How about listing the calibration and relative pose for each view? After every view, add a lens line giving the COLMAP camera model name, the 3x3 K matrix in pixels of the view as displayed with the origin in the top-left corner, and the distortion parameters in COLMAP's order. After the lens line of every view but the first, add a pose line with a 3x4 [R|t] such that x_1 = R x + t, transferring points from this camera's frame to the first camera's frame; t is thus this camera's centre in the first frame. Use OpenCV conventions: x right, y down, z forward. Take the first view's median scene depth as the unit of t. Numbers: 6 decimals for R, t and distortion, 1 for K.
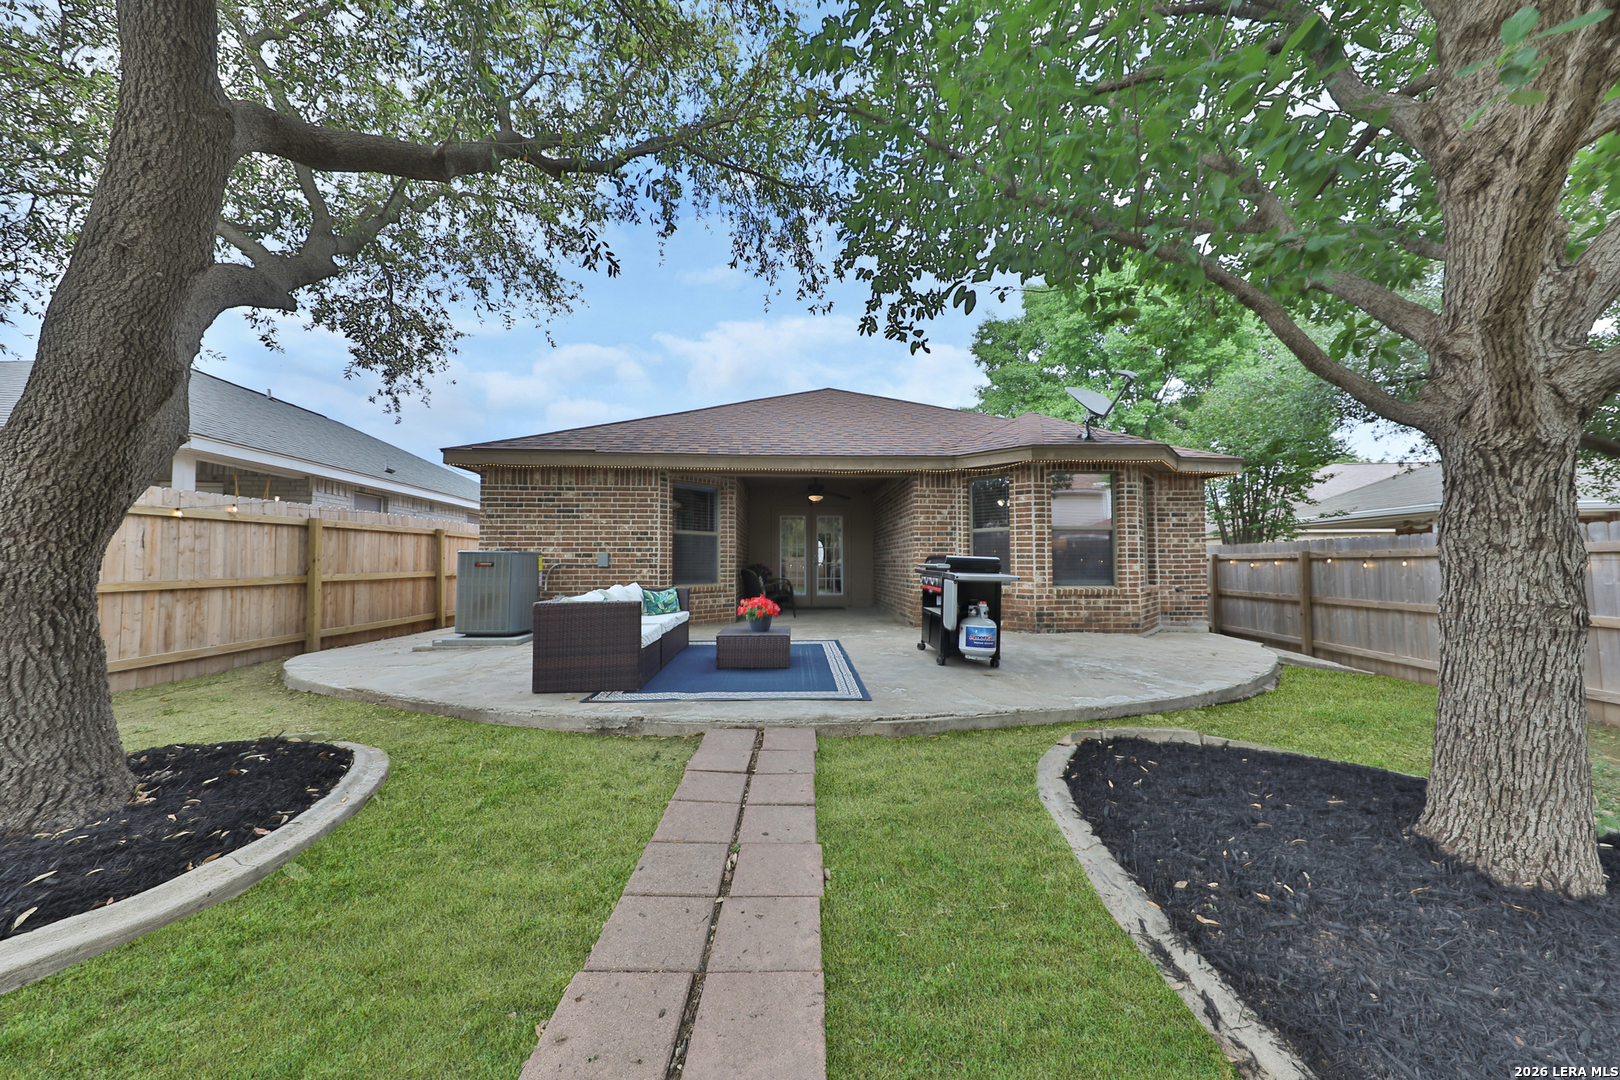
lens RADIAL K [[514.4, 0, 810.0], [0, 514.4, 540.0], [0, 0, 1]] dist [0.000192, 0.000005]
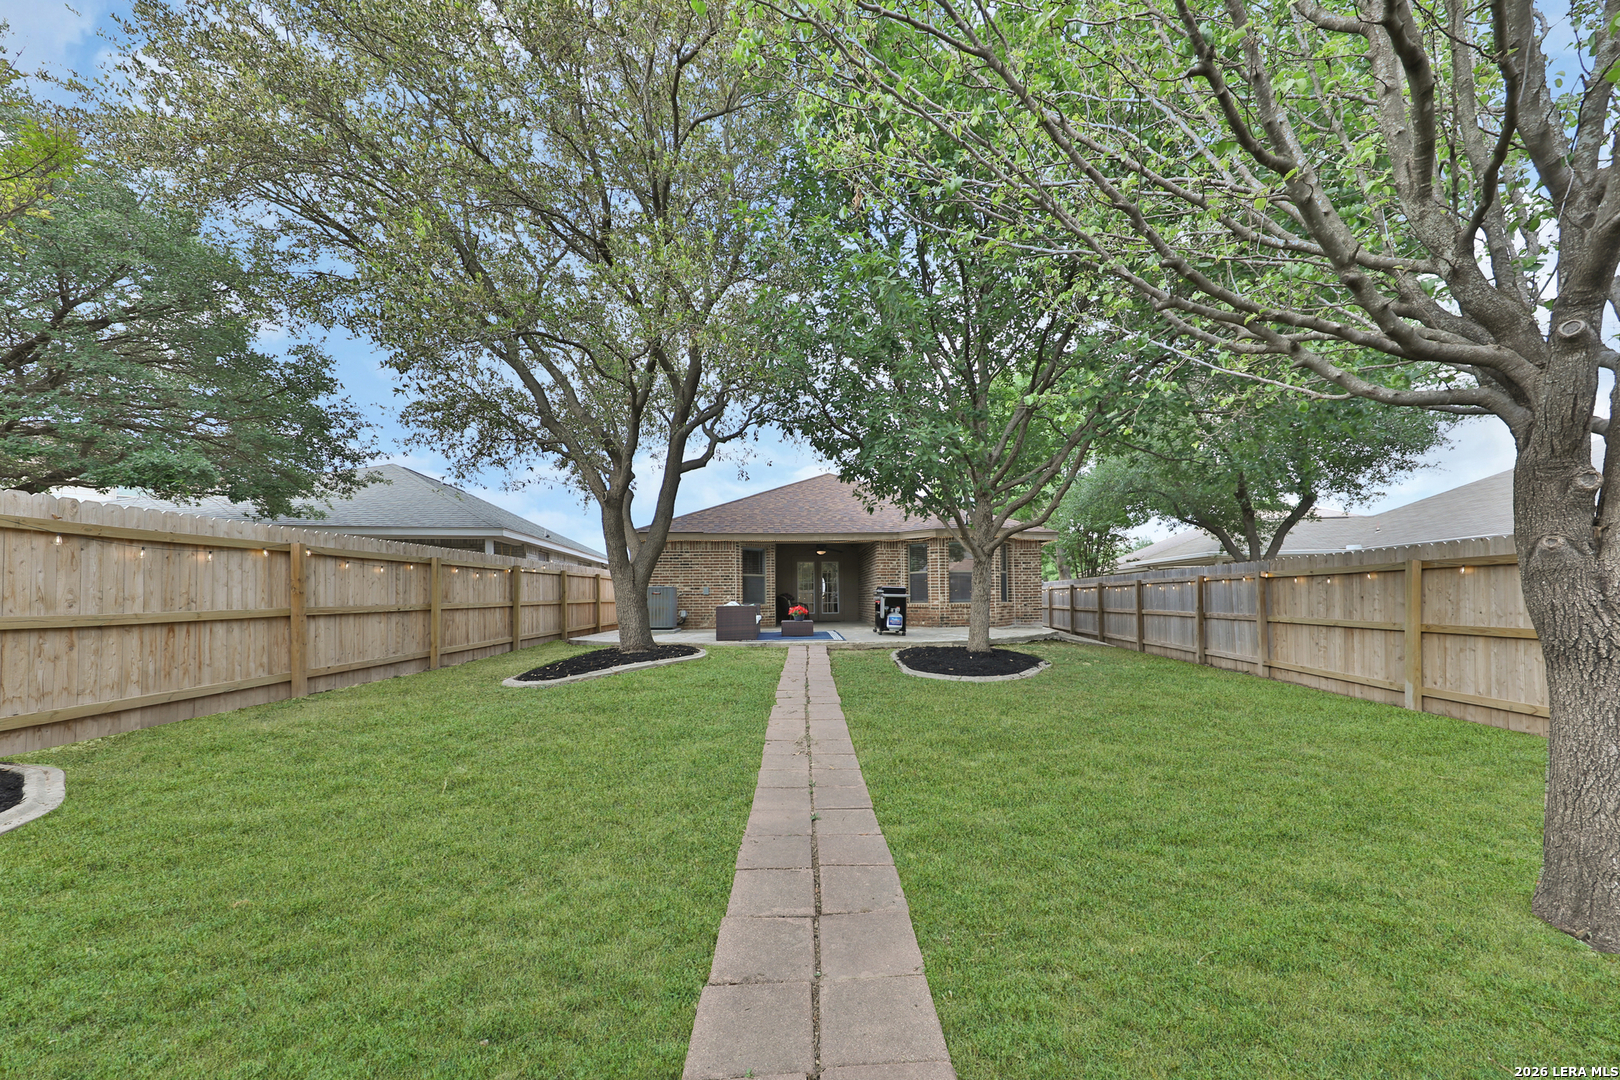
lens RADIAL K [[551.4, 0, 811.4], [0, 551.4, 595.3], [0, 0, 1]] dist [0.000124, 0.000003]
pose [[0.999955, -0.008690, 0.003875, -0.035796], [0.008524, 0.999123, 0.040990, -0.022682], [-0.004228, -0.040956, 0.999152, -0.954956]]
